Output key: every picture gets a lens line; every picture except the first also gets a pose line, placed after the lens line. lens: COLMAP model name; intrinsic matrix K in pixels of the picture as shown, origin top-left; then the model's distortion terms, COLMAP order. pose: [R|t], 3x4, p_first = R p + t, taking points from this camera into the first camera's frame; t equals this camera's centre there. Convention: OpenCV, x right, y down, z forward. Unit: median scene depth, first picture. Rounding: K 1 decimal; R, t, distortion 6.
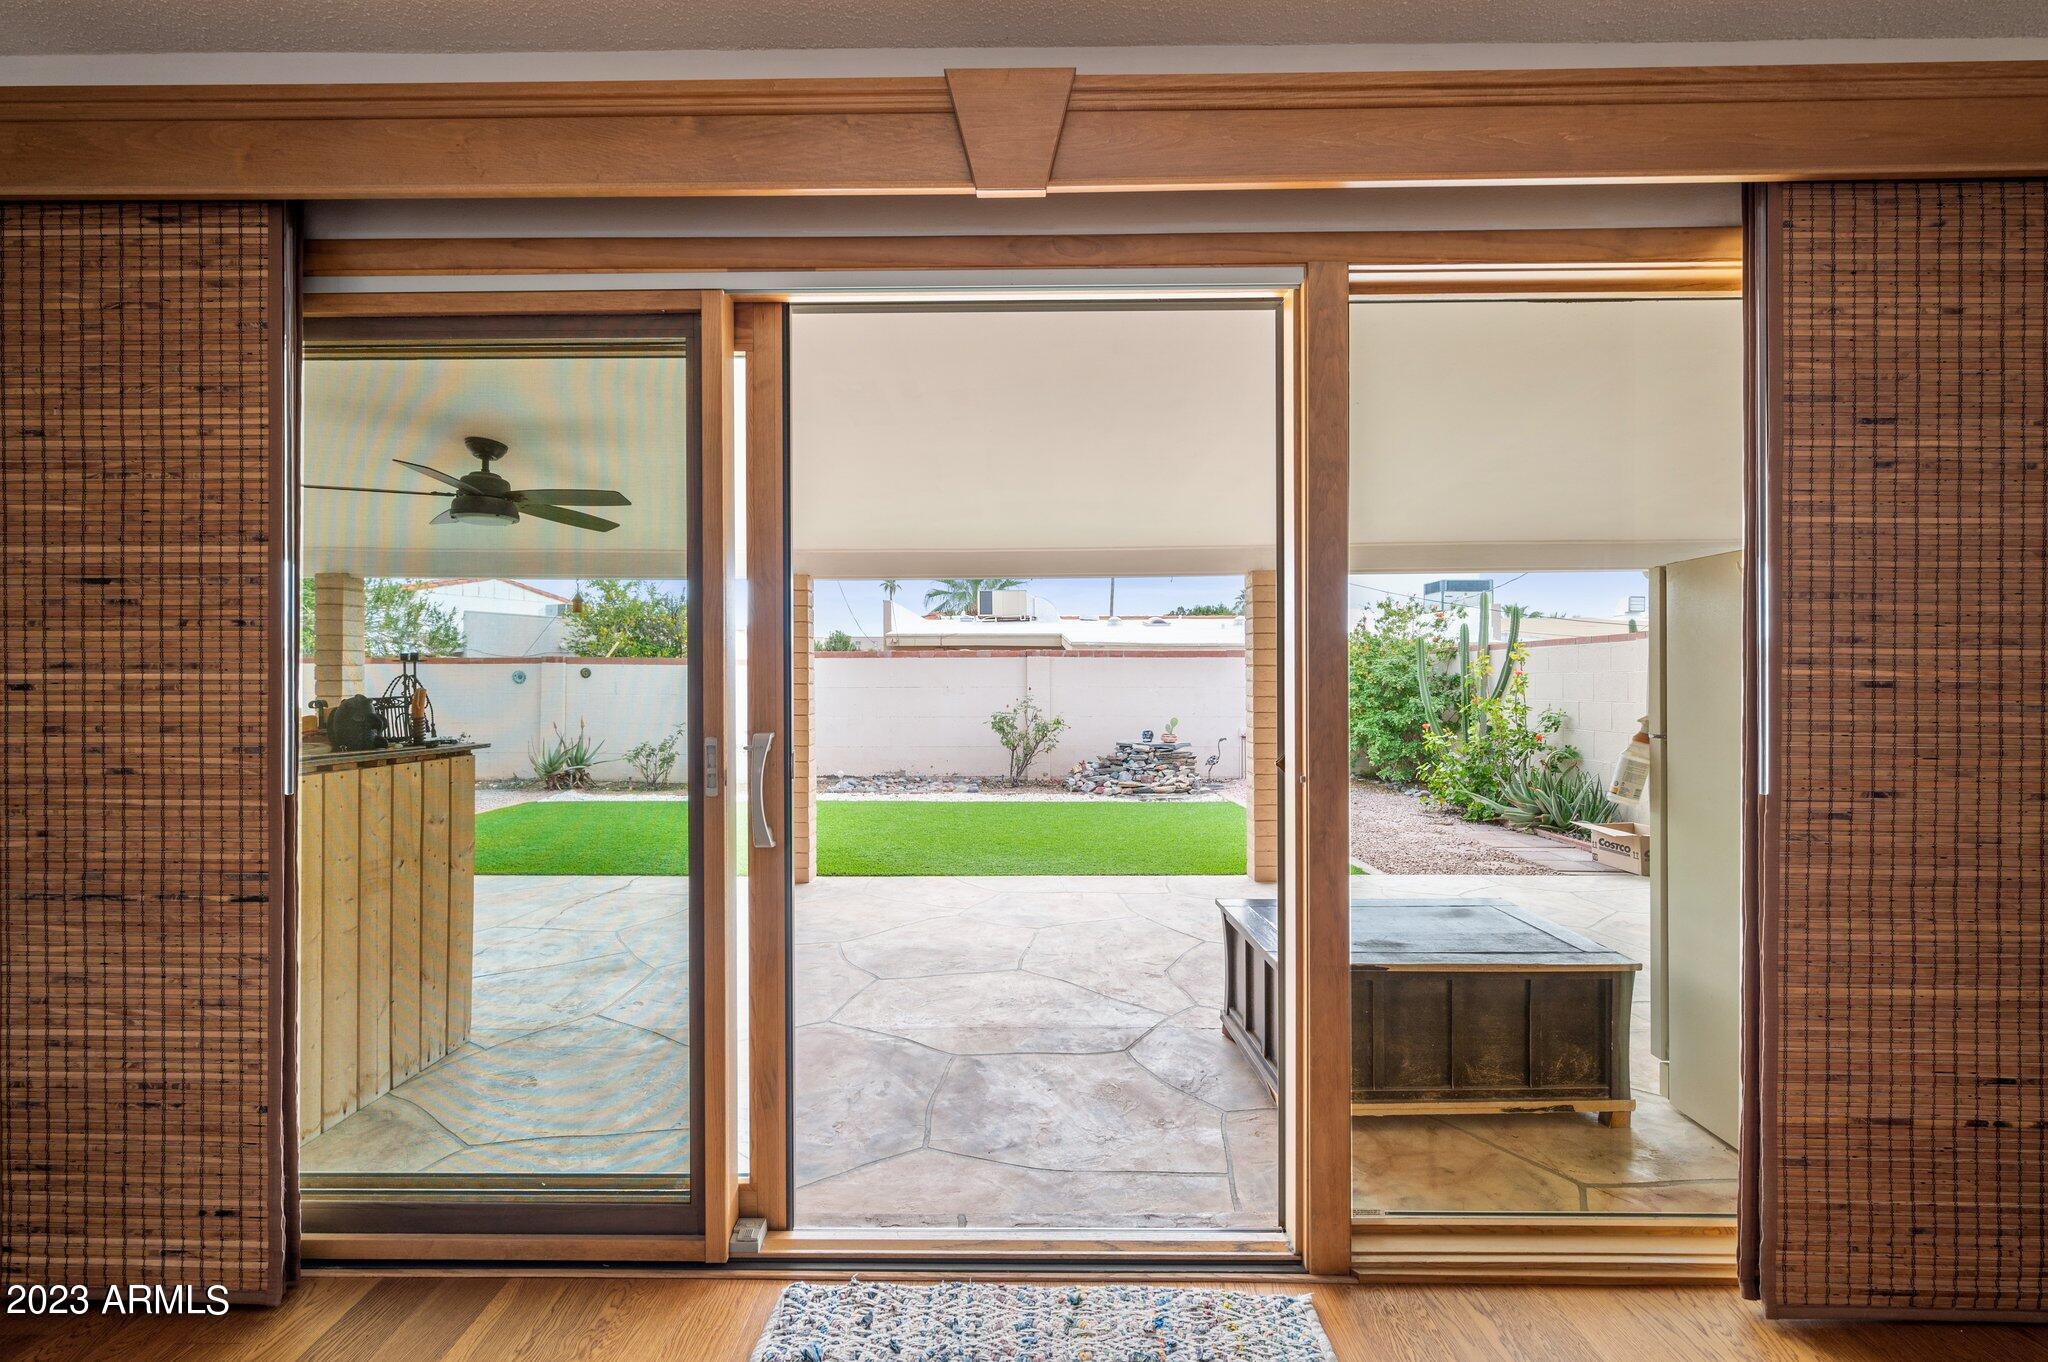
lens RADIAL K [[823.2, 0, 1021.3], [0, 823.2, 682.5], [0, 0, 1]] dist [0.001101, 0.000034]
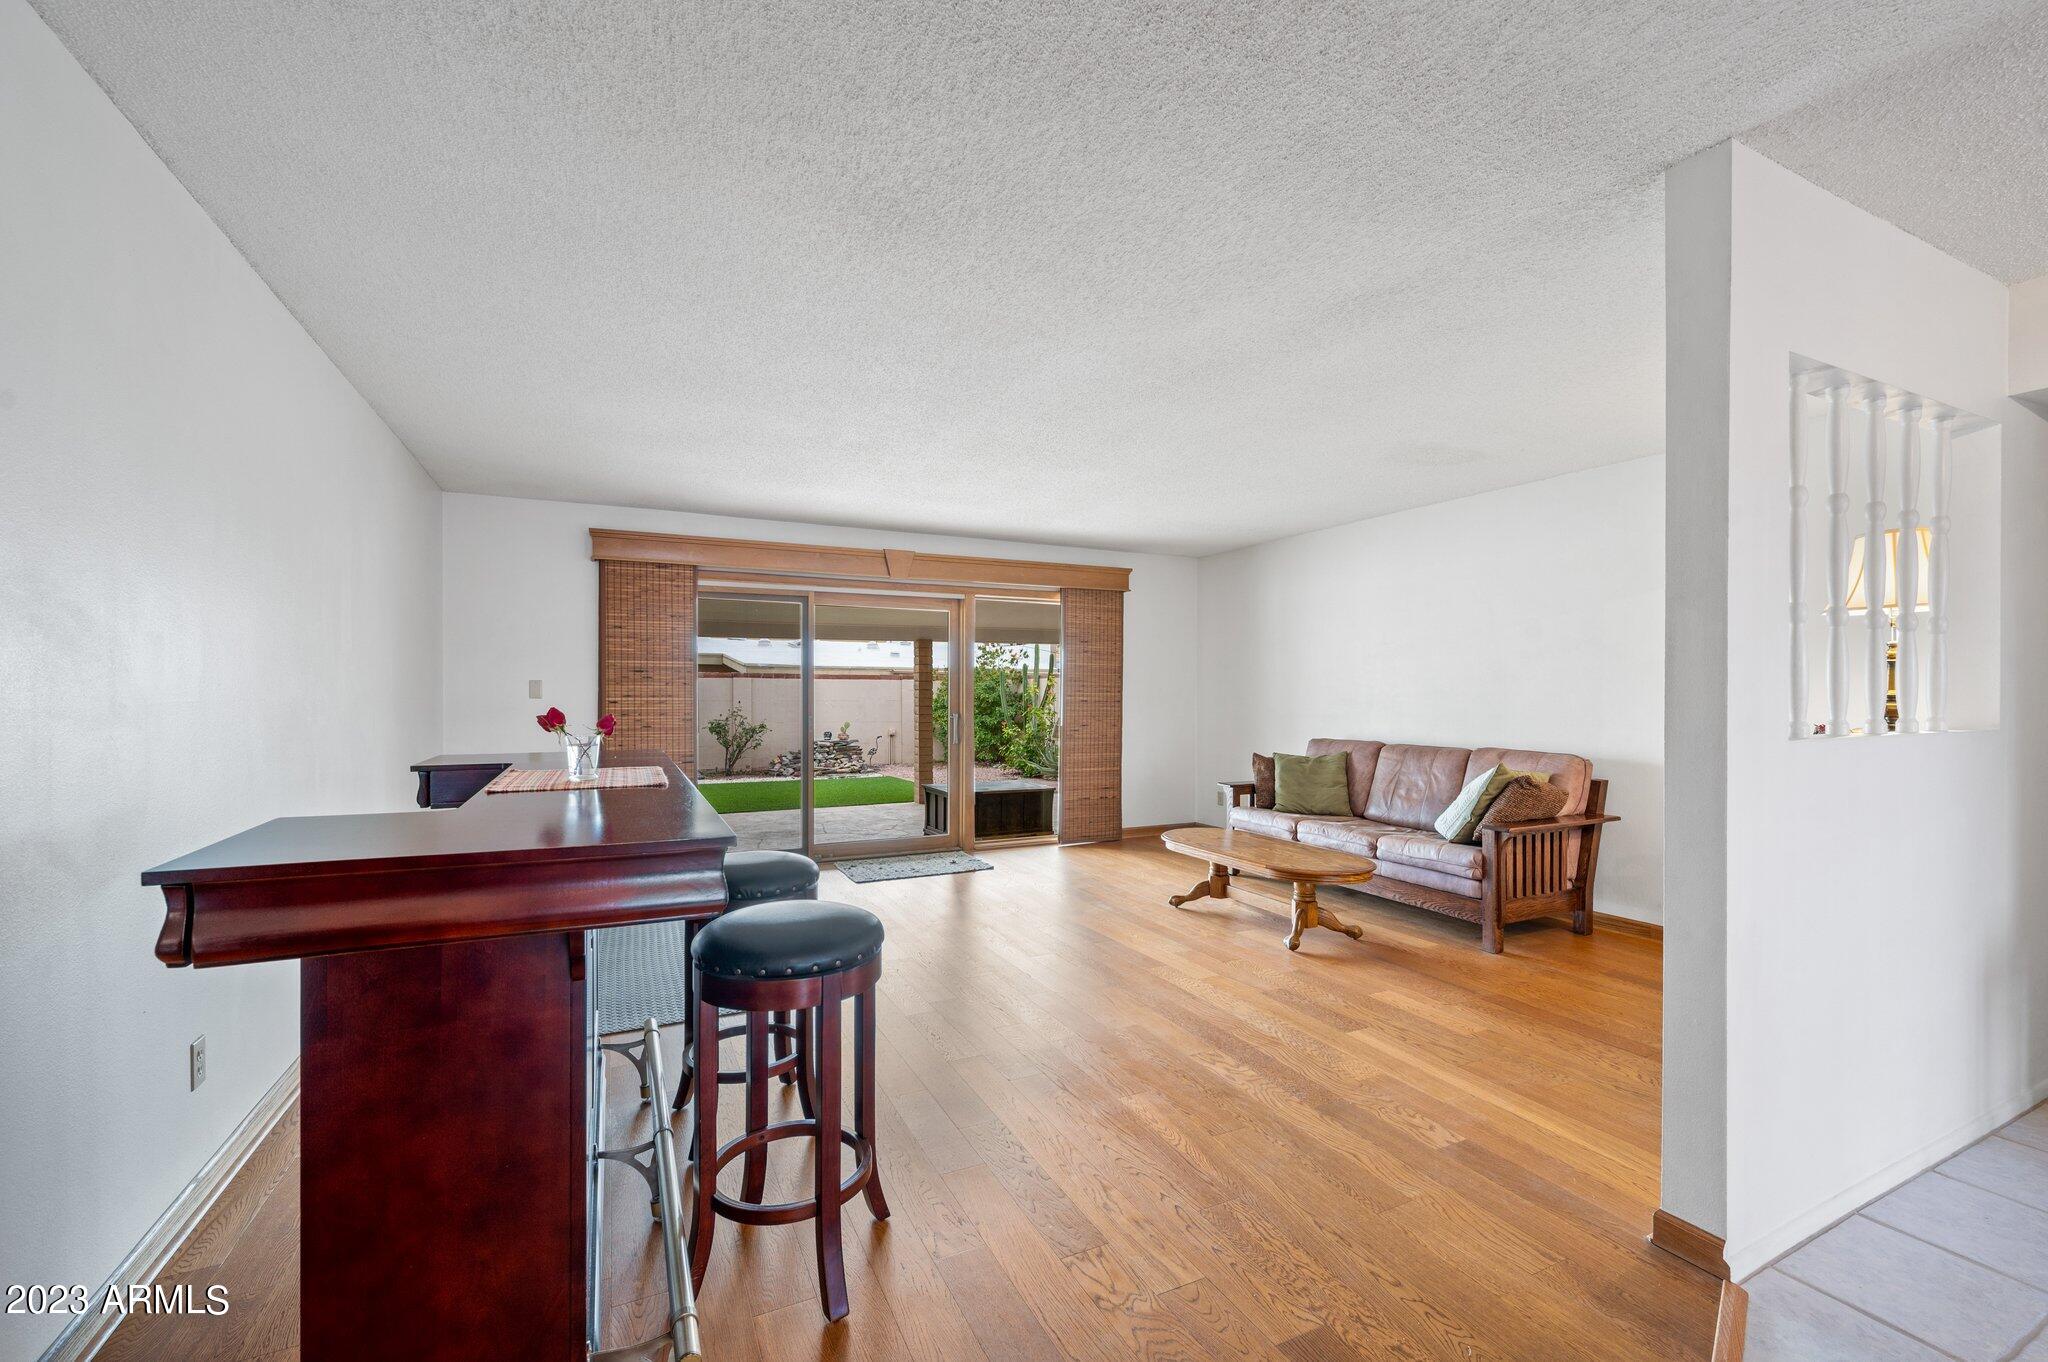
lens RADIAL K [[852.1, 0, 1026.7], [0, 852.1, 690.2], [0, 0, 1]] dist [0.000050, 0.000010]
pose [[0.891901, 0.005187, 0.452201, -0.221662], [-0.002504, 0.999976, -0.006530, -0.004232], [-0.452223, 0.004692, 0.891892, -0.497394]]
